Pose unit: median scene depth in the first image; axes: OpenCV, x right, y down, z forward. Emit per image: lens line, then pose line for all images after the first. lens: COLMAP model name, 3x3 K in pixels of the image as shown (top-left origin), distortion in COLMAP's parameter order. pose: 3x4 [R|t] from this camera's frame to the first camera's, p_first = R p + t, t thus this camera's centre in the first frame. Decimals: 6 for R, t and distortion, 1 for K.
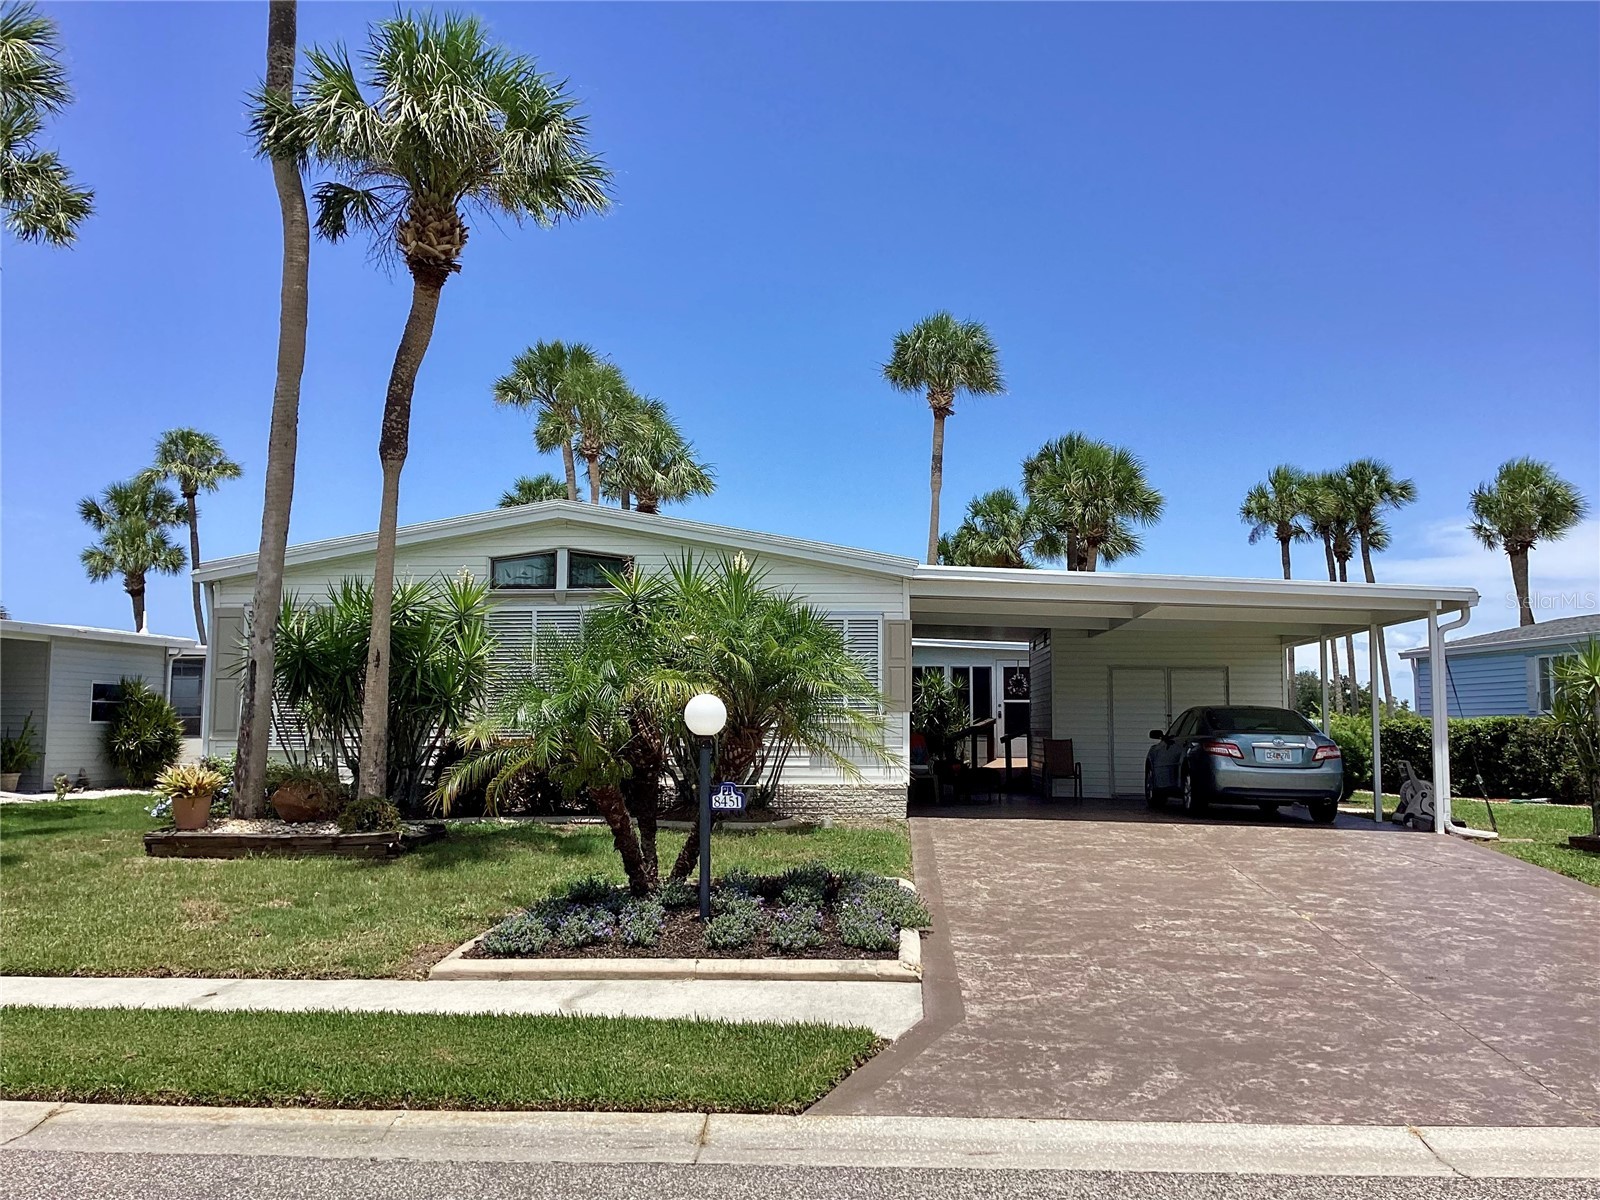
lens RADIAL K [[1508.5, 0, 801.4], [0, 1508.5, 608.4], [0, 0, 1]] dist [0.061507, 0.000000]
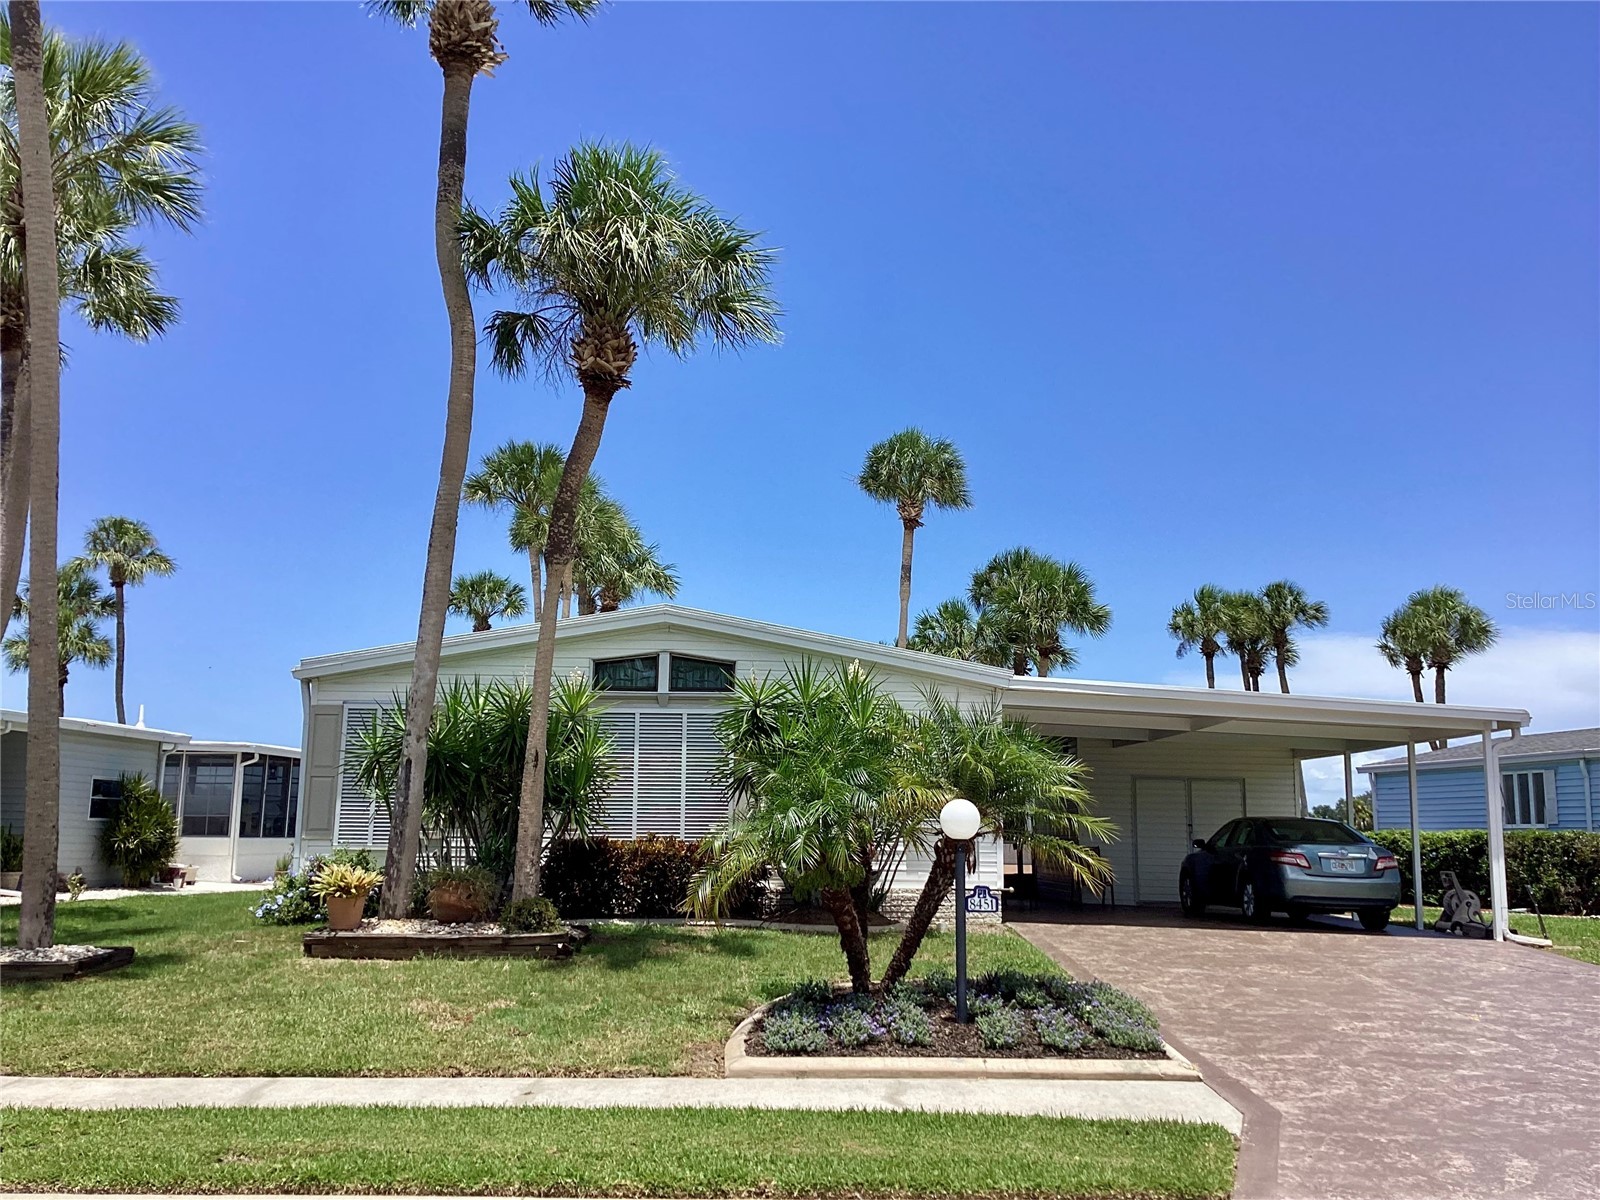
lens RADIAL K [[1508.5, 0, 804.2], [0, 1508.5, 592.5], [0, 0, 1]] dist [0.061507, 0.000000]
pose [[0.994782, 0.026619, 0.098493, -0.165699], [-0.018880, 0.996720, -0.078689, -0.001334], [-0.100265, 0.076419, 0.992022, -0.024427]]
